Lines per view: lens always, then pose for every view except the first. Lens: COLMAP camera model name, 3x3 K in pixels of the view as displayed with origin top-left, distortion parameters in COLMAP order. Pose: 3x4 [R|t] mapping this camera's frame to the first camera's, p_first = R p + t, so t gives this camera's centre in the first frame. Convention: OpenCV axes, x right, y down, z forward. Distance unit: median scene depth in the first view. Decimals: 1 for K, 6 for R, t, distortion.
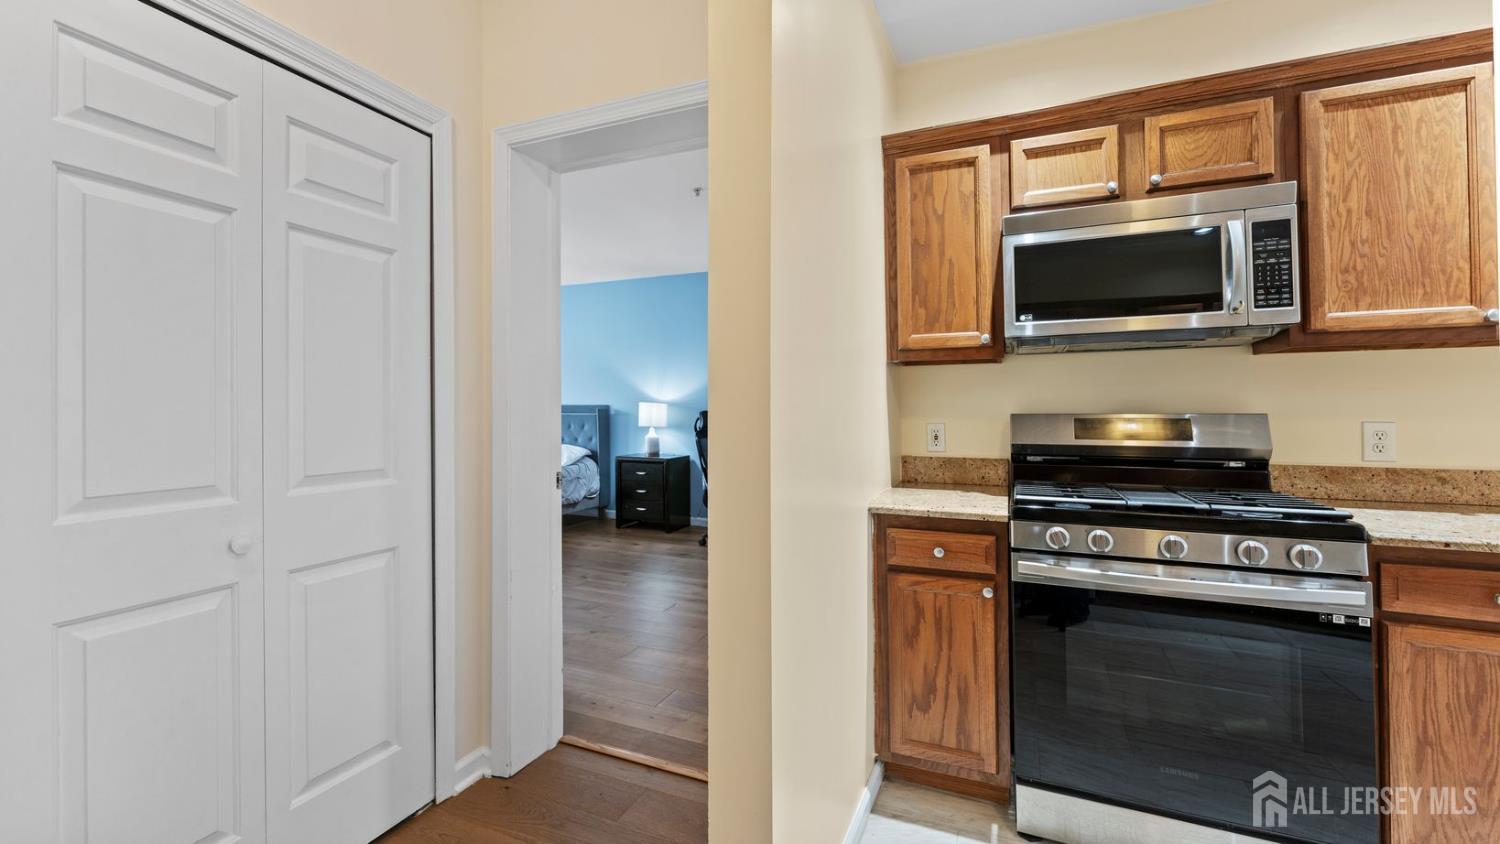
lens RADIAL K [[610.3, 0, 764.5], [0, 610.3, 409.1], [0, 0, 1]] dist [0.000193, 0.000468]
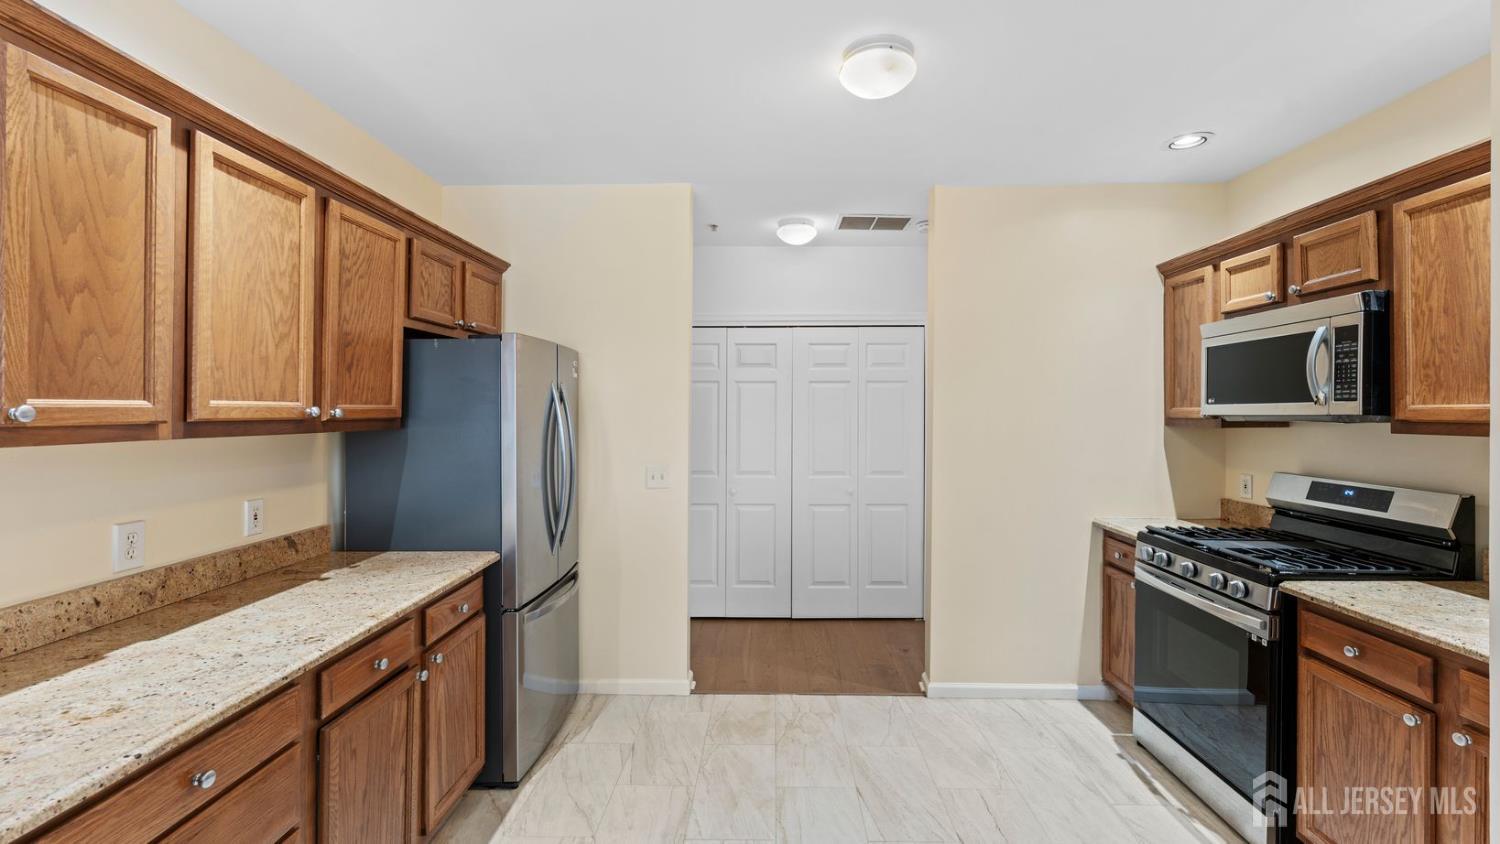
lens RADIAL K [[994.5, 0, 751.6], [0, 994.5, 390.6], [0, 0, 1]] dist [-0.001390, -0.000178]
pose [[0.348612, 0.010597, -0.937207, 2.183476], [0.000006, 0.999936, 0.011308, -0.204123], [0.937267, -0.003948, 0.348590, -0.717397]]
